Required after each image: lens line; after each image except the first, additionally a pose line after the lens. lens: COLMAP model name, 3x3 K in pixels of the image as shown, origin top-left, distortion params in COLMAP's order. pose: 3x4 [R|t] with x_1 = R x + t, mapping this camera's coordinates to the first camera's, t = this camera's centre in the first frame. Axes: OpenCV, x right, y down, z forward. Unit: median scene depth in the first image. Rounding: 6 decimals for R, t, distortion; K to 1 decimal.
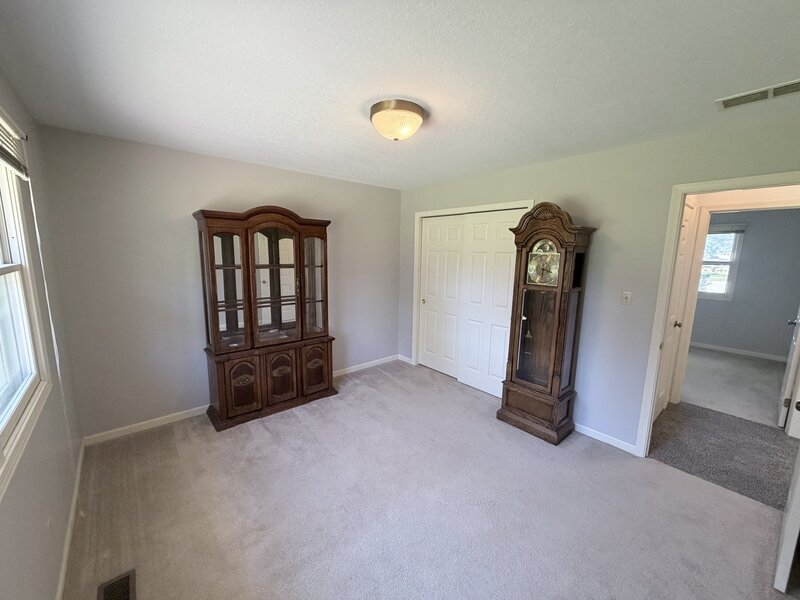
lens RADIAL K [[320.2, 0, 397.2], [0, 320.2, 300.6], [0, 0, 1]] dist [0.000548, 0.000398]
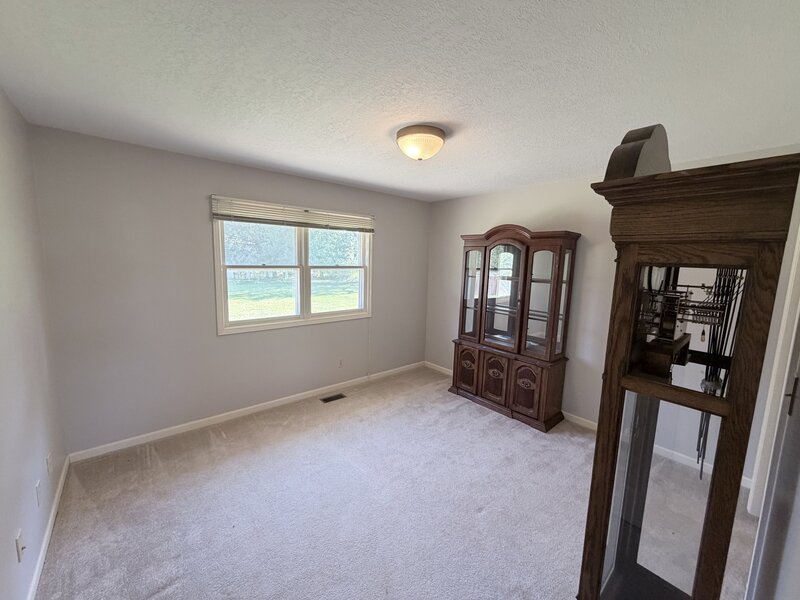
lens RADIAL K [[320.2, 0, 397.2], [0, 320.2, 300.6], [0, 0, 1]] dist [0.000548, 0.000398]
pose [[-0.009352, 0.115299, -0.993287, 0.746892], [-0.186705, 0.975661, 0.115011, -0.091731], [0.982372, 0.186527, 0.012402, 0.648891]]
